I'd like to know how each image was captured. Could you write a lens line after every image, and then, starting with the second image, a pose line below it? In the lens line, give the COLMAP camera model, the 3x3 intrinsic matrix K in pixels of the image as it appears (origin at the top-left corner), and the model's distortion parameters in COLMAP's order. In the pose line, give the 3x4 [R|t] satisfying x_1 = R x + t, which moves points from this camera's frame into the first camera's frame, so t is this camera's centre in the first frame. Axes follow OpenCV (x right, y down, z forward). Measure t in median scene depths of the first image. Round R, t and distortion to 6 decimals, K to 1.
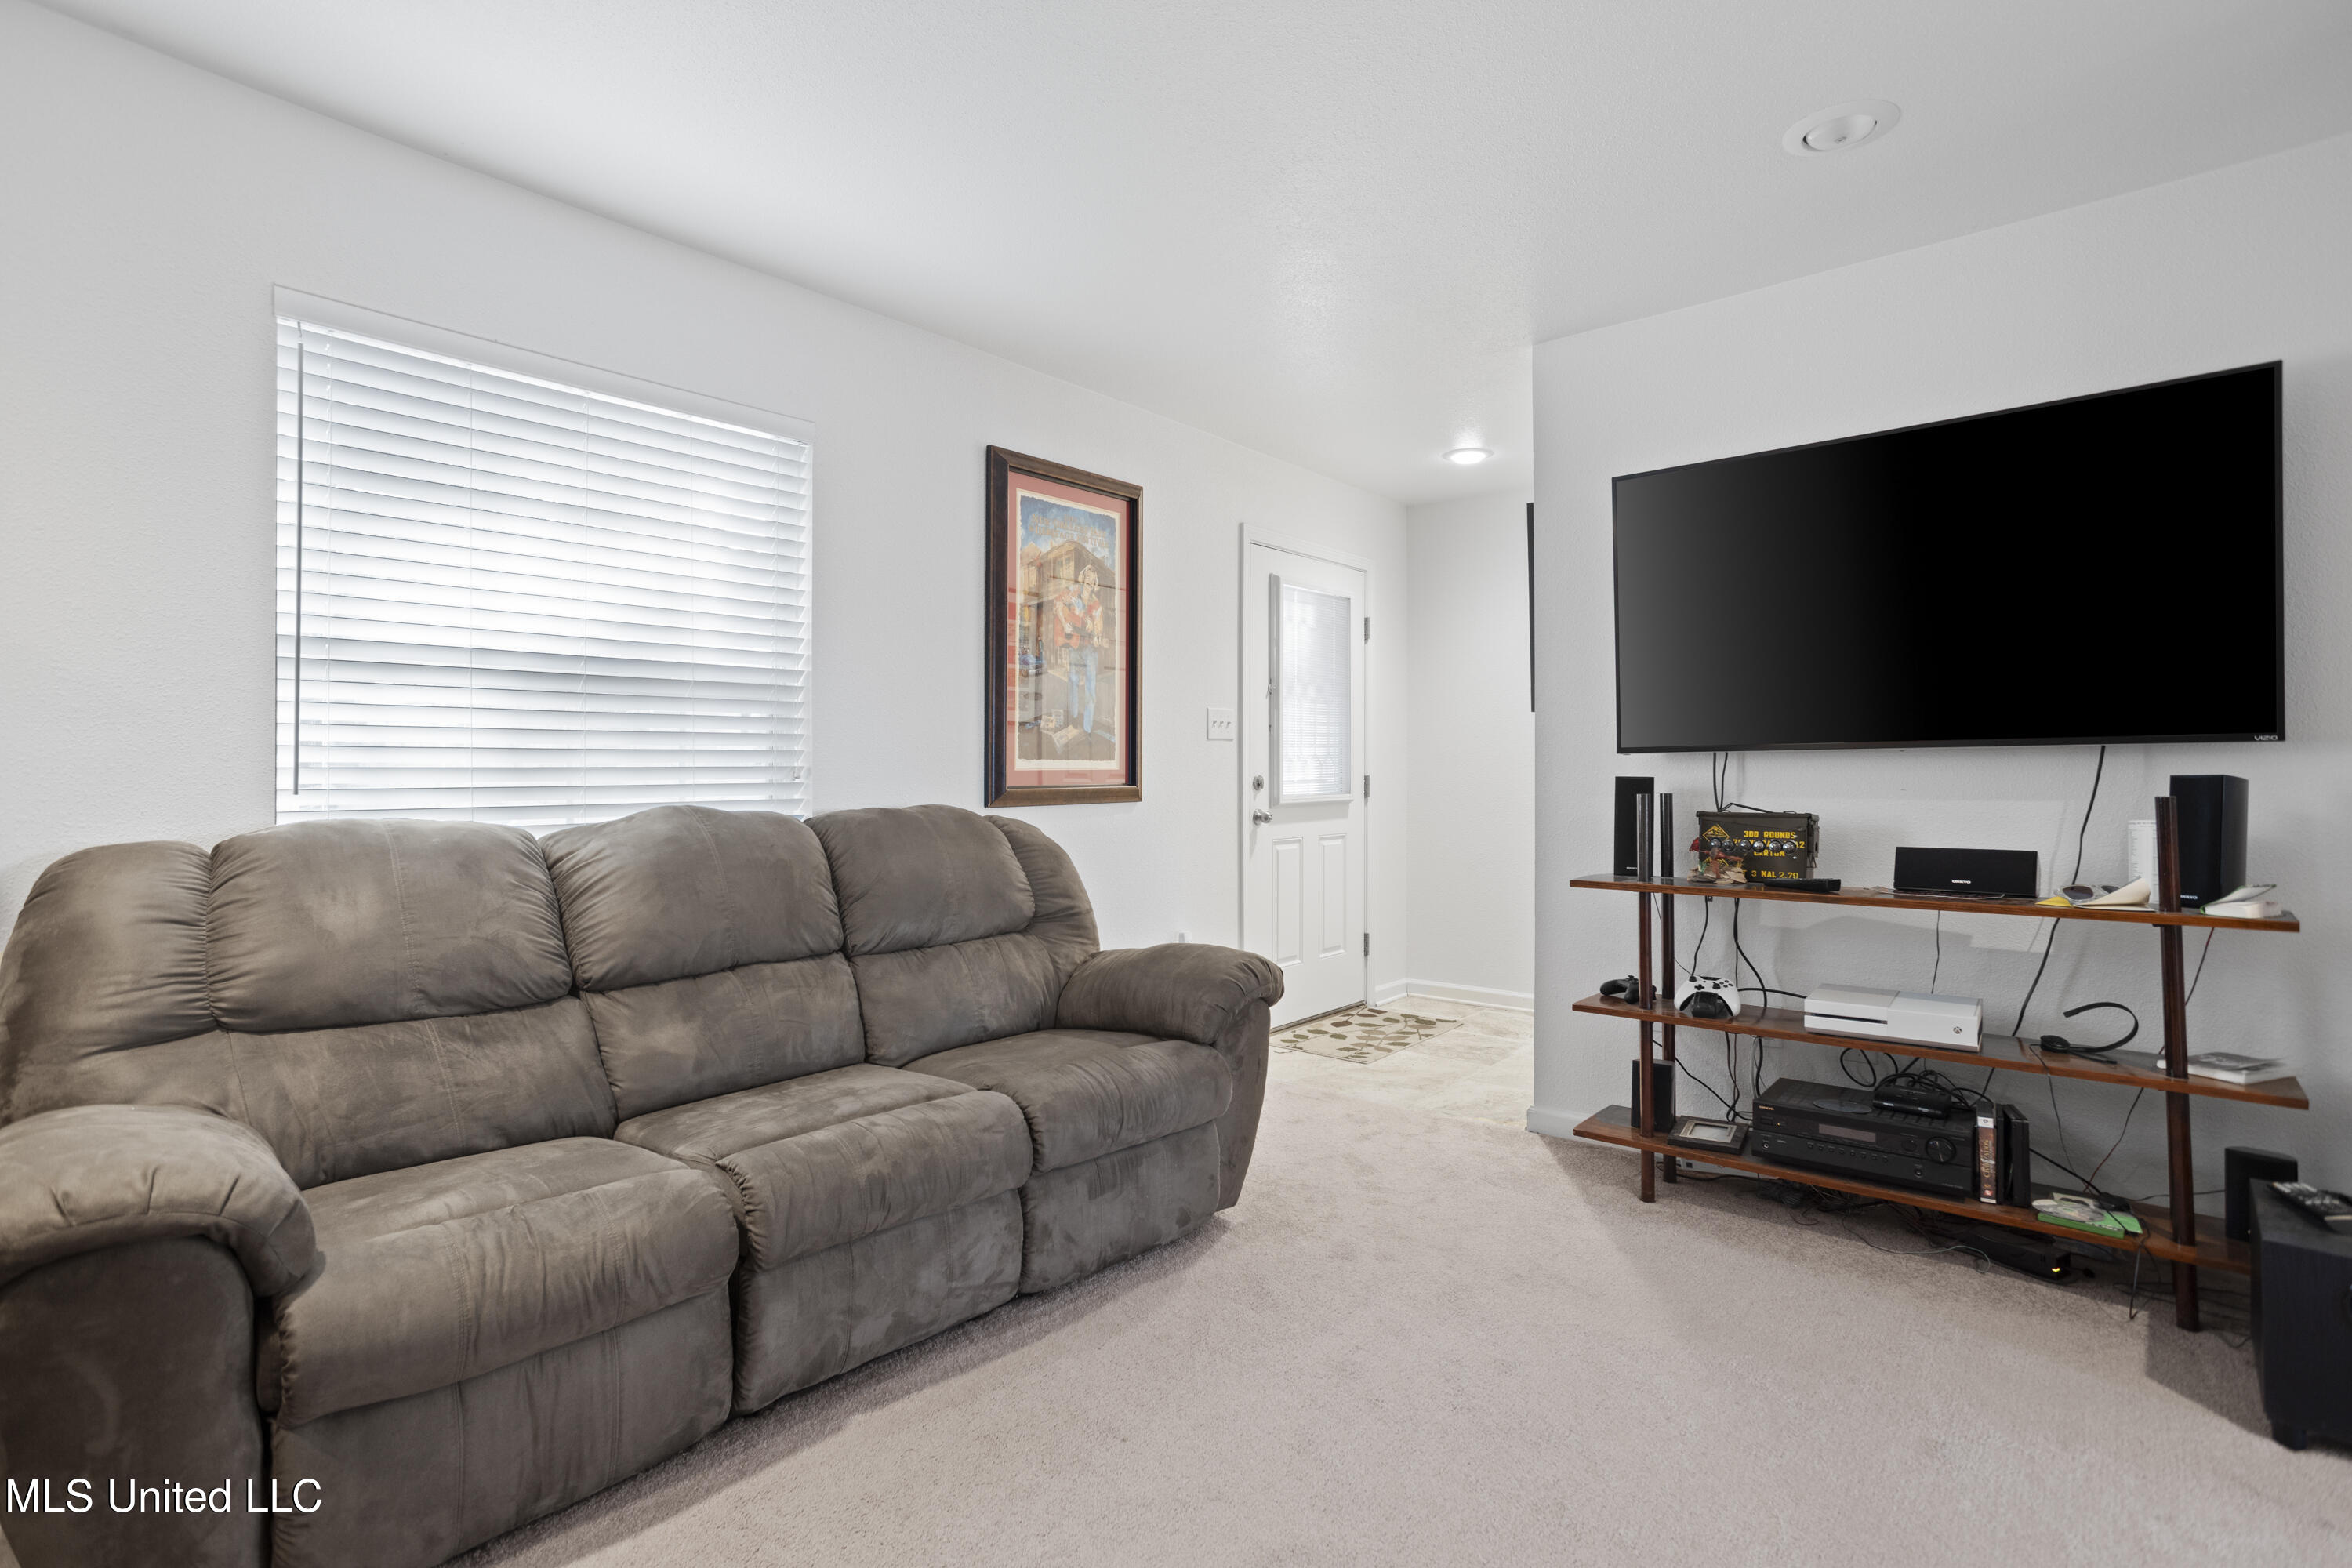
lens RADIAL K [[1130.3, 0, 1171.4], [0, 1130.3, 769.8], [0, 0, 1]] dist [-0.048446, 0.031277]
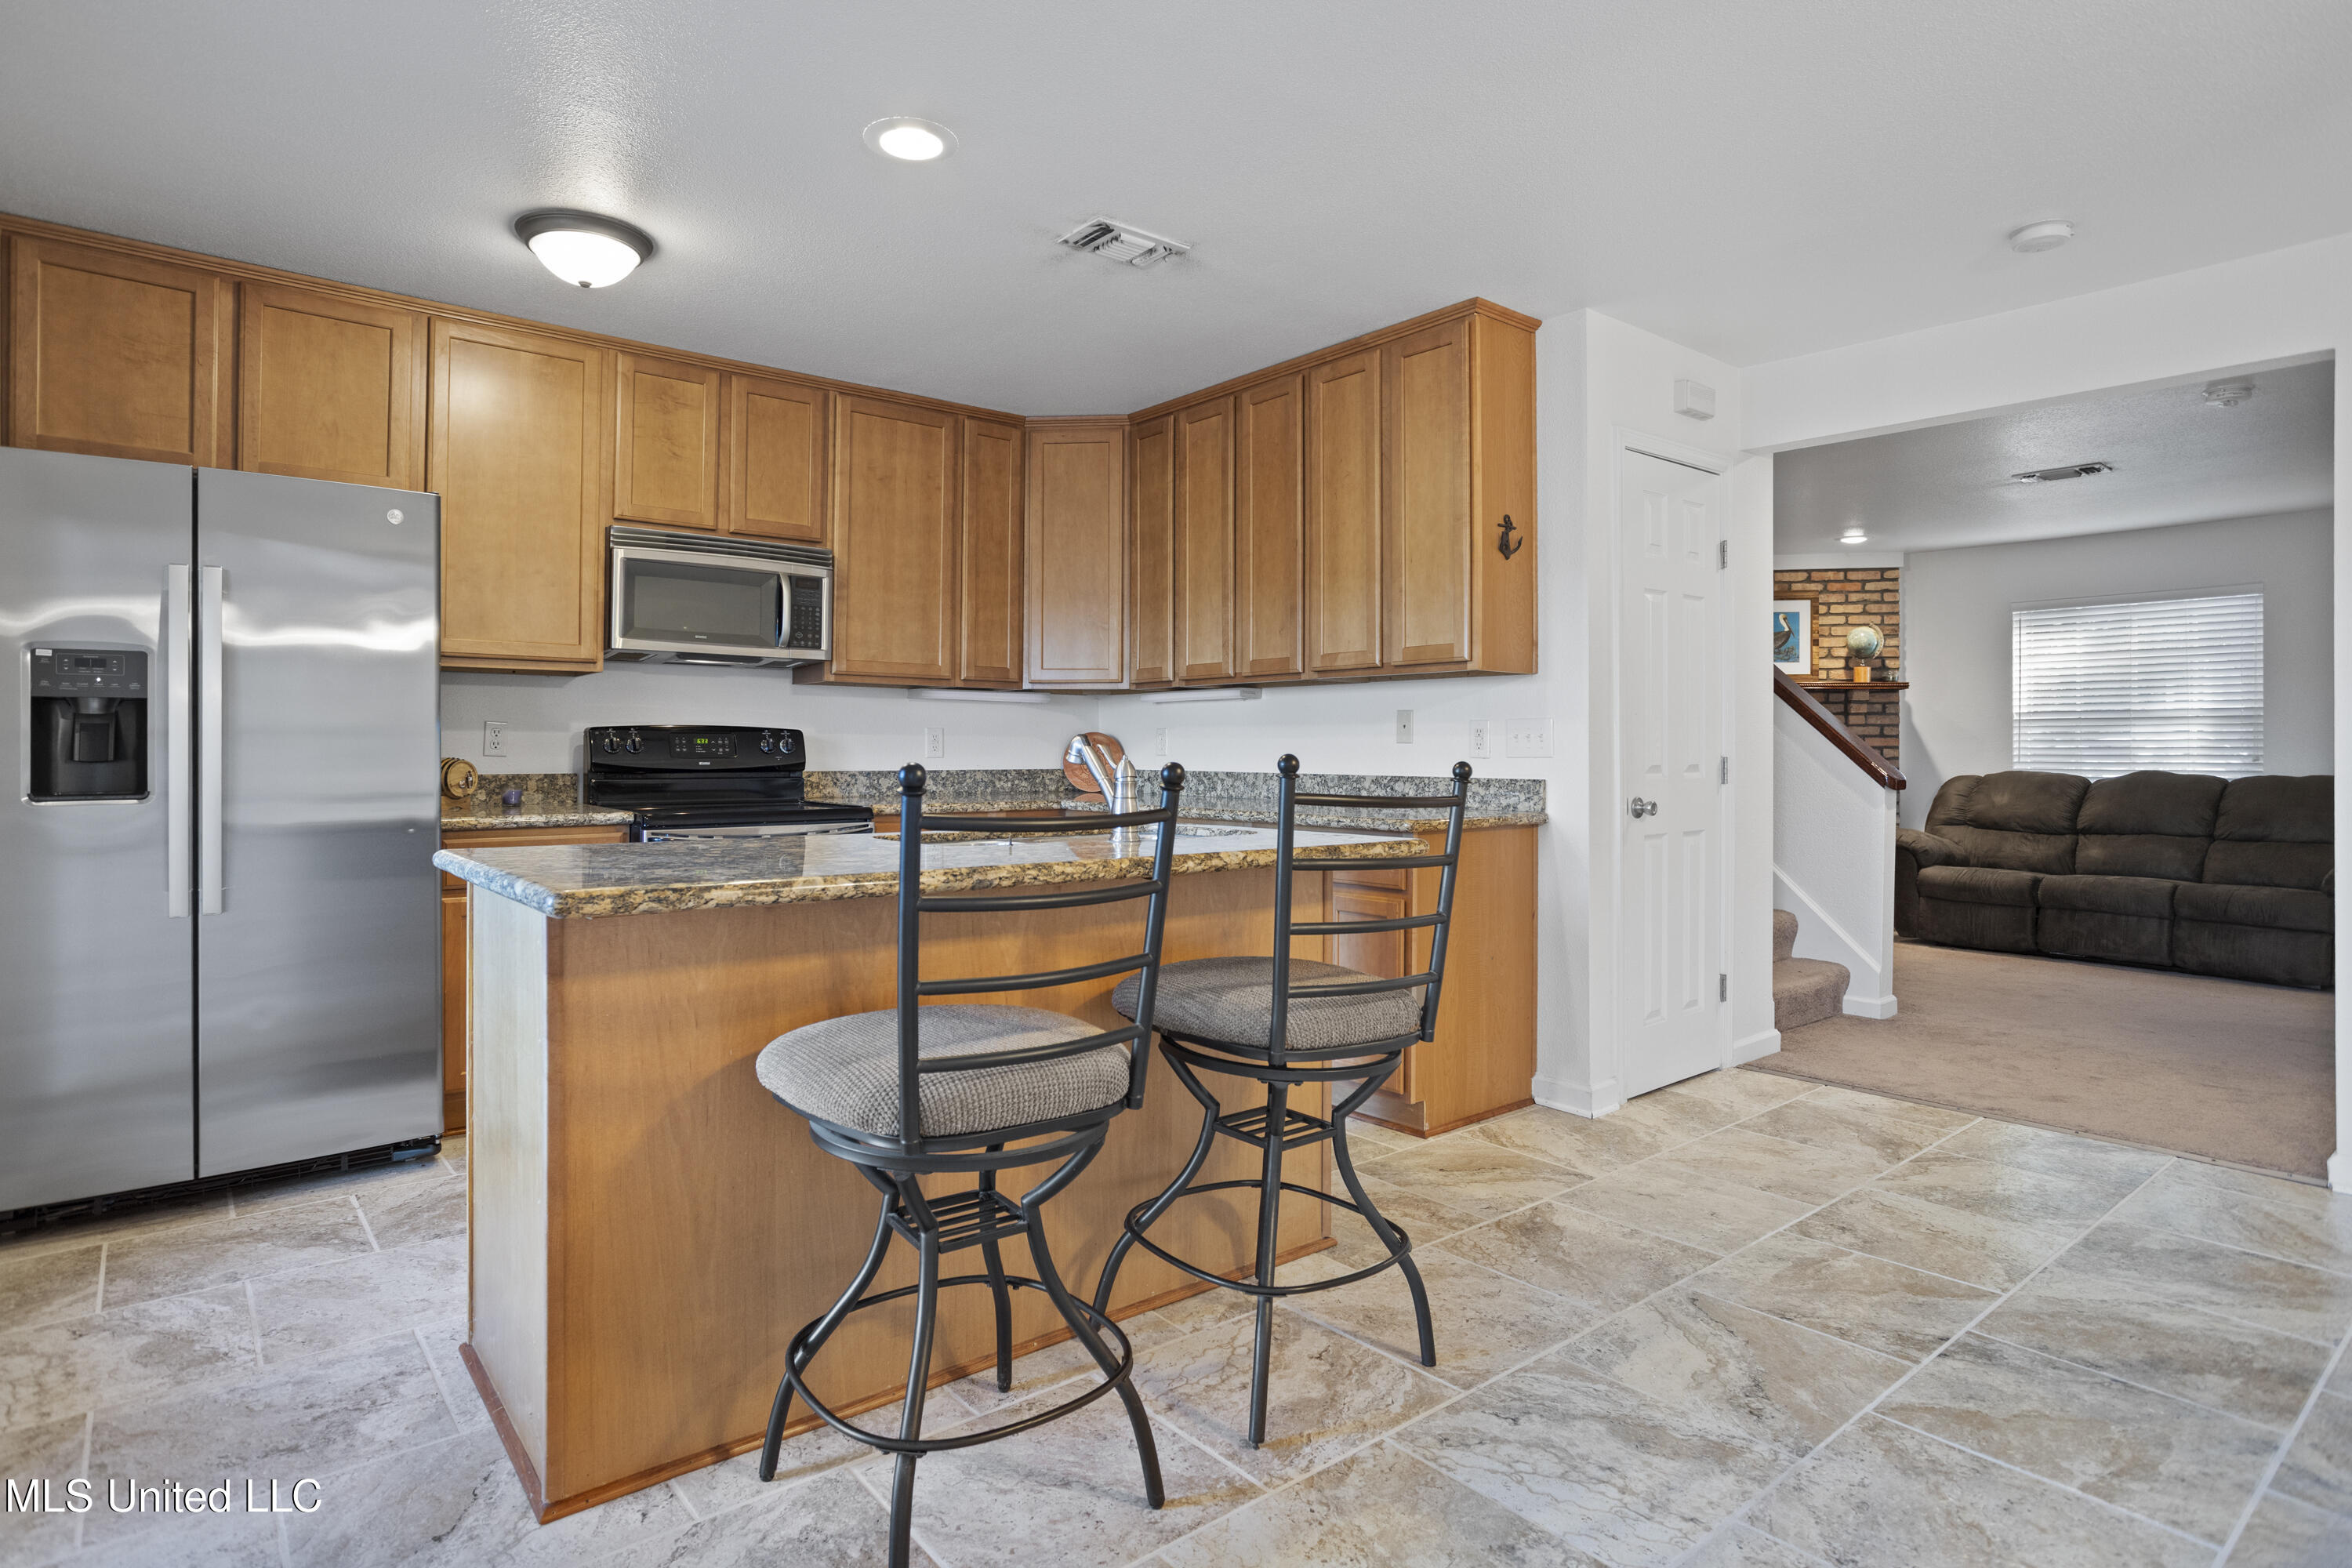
lens RADIAL K [[1251.9, 0, 1168.0], [0, 1251.9, 741.8], [0, 0, 1]] dist [-0.054897, 0.037239]
pose [[-0.170264, -0.007397, -0.985371, 2.564742], [-0.005902, 0.999962, -0.006487, -0.001764], [0.985381, 0.004711, -0.170302, -0.652268]]
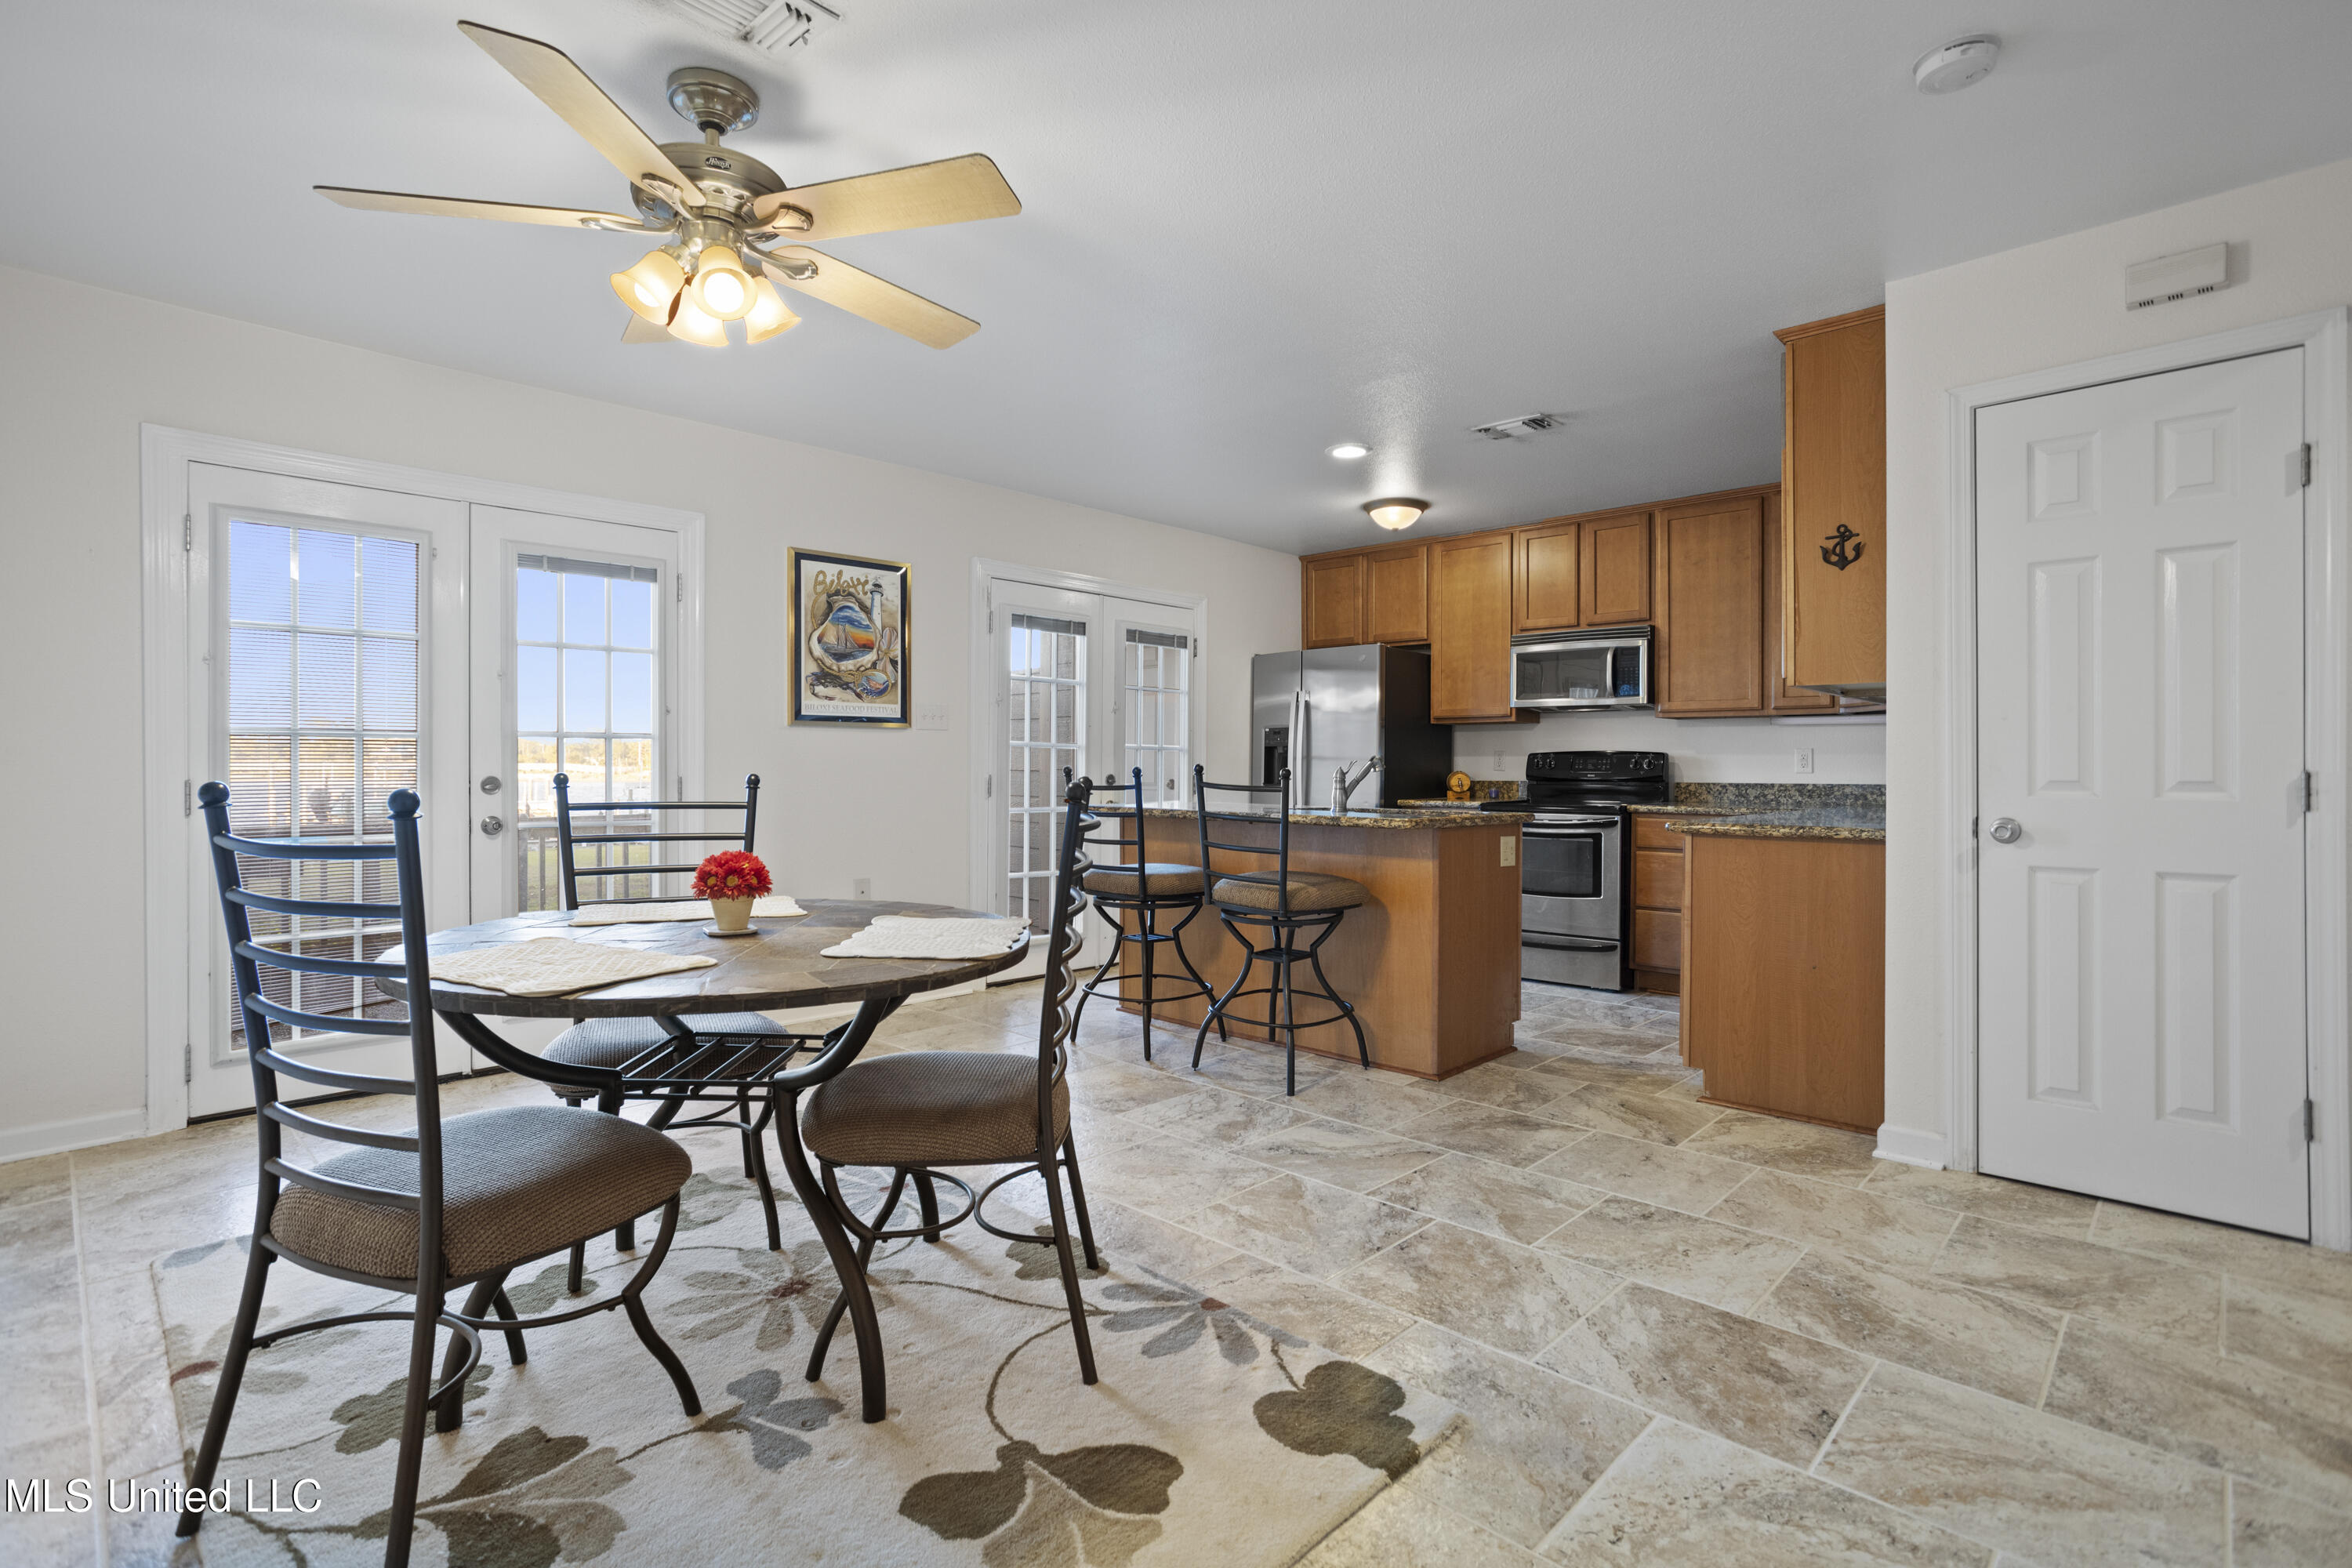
lens RADIAL K [[1130.3, 0, 1171.4], [0, 1130.3, 769.8], [0, 0, 1]] dist [-0.048446, 0.031277]
pose [[-0.998501, -0.003779, 0.054611, 1.763296], [-0.003530, 0.999983, 0.004660, 0.000799], [-0.054627, 0.004460, -0.998497, 0.824493]]
